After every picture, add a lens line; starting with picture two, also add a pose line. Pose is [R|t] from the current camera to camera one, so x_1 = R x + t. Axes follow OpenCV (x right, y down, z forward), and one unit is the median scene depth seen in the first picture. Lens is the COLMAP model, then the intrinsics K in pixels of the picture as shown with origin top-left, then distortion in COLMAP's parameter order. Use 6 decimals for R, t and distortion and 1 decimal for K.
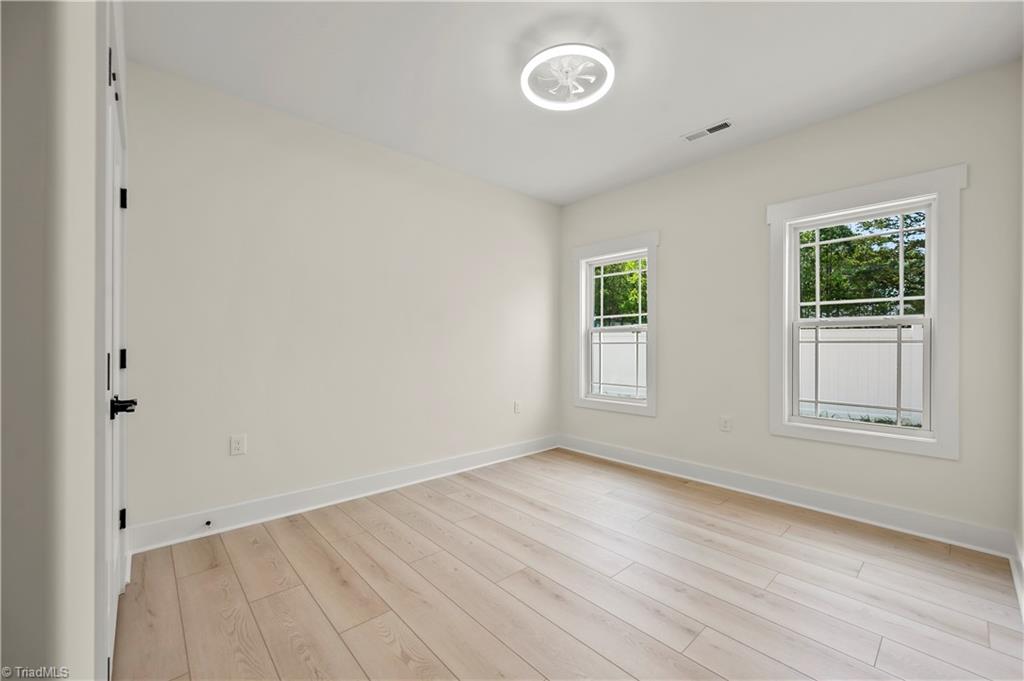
lens RADIAL K [[409.2, 0, 514.0], [0, 409.2, 338.8], [0, 0, 1]] dist [-0.000347, -0.000064]
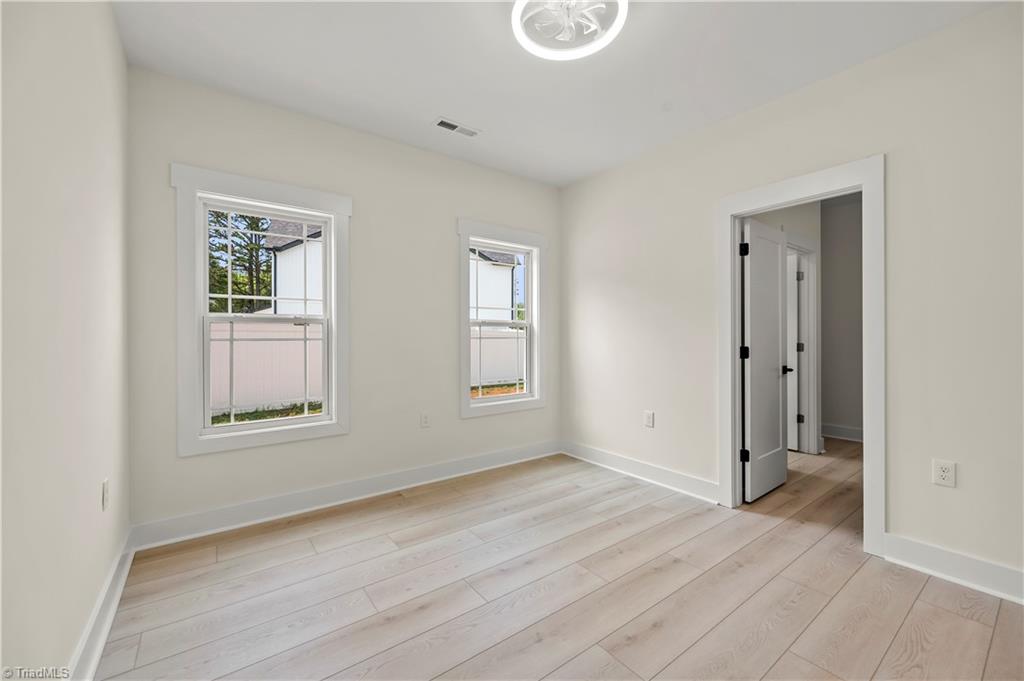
lens RADIAL K [[411.6, 0, 511.4], [0, 411.6, 333.6], [0, 0, 1]] dist [-0.001033, -0.000120]
pose [[0.106519, 0.006053, 0.994292, -0.460643], [-0.009107, 0.999945, -0.005112, 0.001817], [-0.994269, -0.008511, 0.106569, 0.687593]]
